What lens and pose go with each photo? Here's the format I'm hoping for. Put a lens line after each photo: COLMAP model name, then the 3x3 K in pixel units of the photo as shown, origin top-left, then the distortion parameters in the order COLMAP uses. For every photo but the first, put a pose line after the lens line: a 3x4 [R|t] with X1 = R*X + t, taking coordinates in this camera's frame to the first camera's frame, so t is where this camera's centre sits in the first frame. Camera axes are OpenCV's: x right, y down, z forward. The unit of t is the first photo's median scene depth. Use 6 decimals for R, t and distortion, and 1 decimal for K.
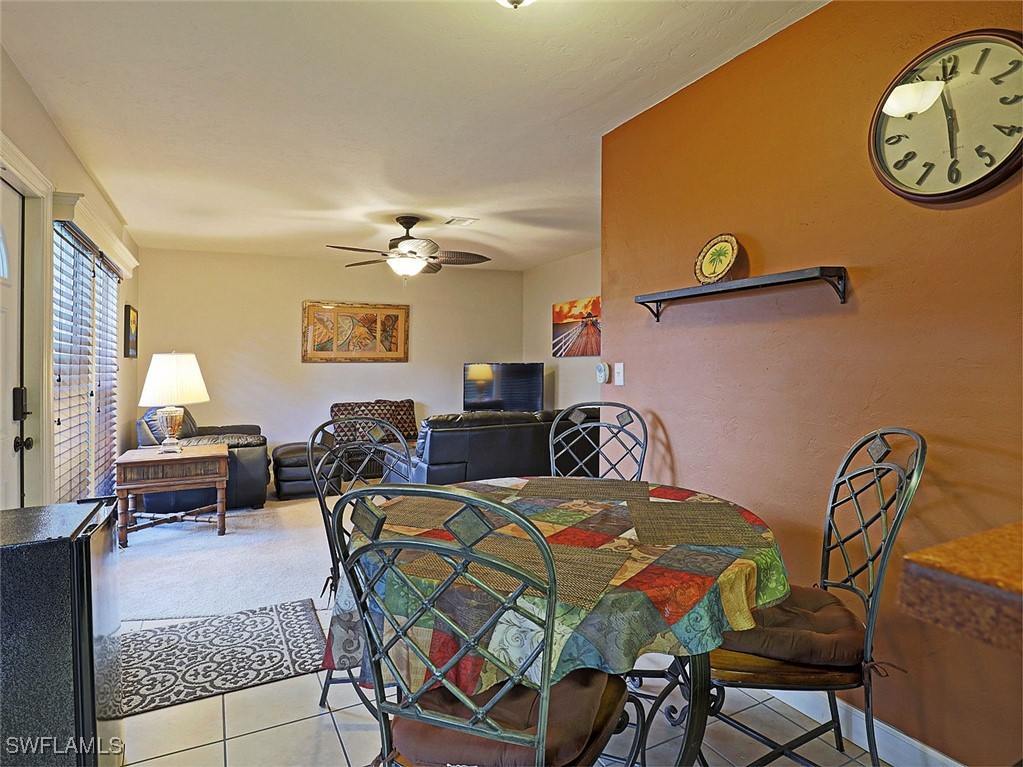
lens RADIAL K [[571.9, 0, 512.1], [0, 571.9, 379.3], [0, 0, 1]] dist [-0.027967, -0.000445]
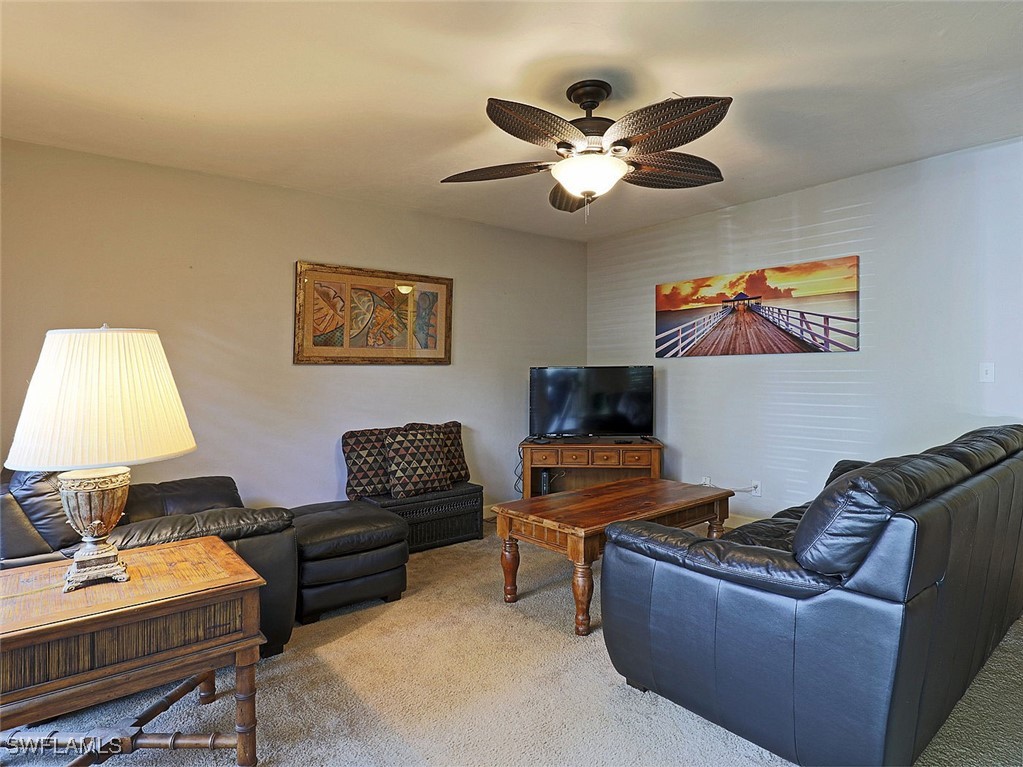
lens RADIAL K [[560.1, 0, 511.5], [0, 560.1, 383.5], [0, 0, 1]] dist [-0.032070, 0.000394]
pose [[0.975803, -0.005109, 0.218593, -0.271921], [0.007685, 0.999911, -0.010935, -0.001046], [-0.218517, 0.012350, 0.975755, 0.377744]]
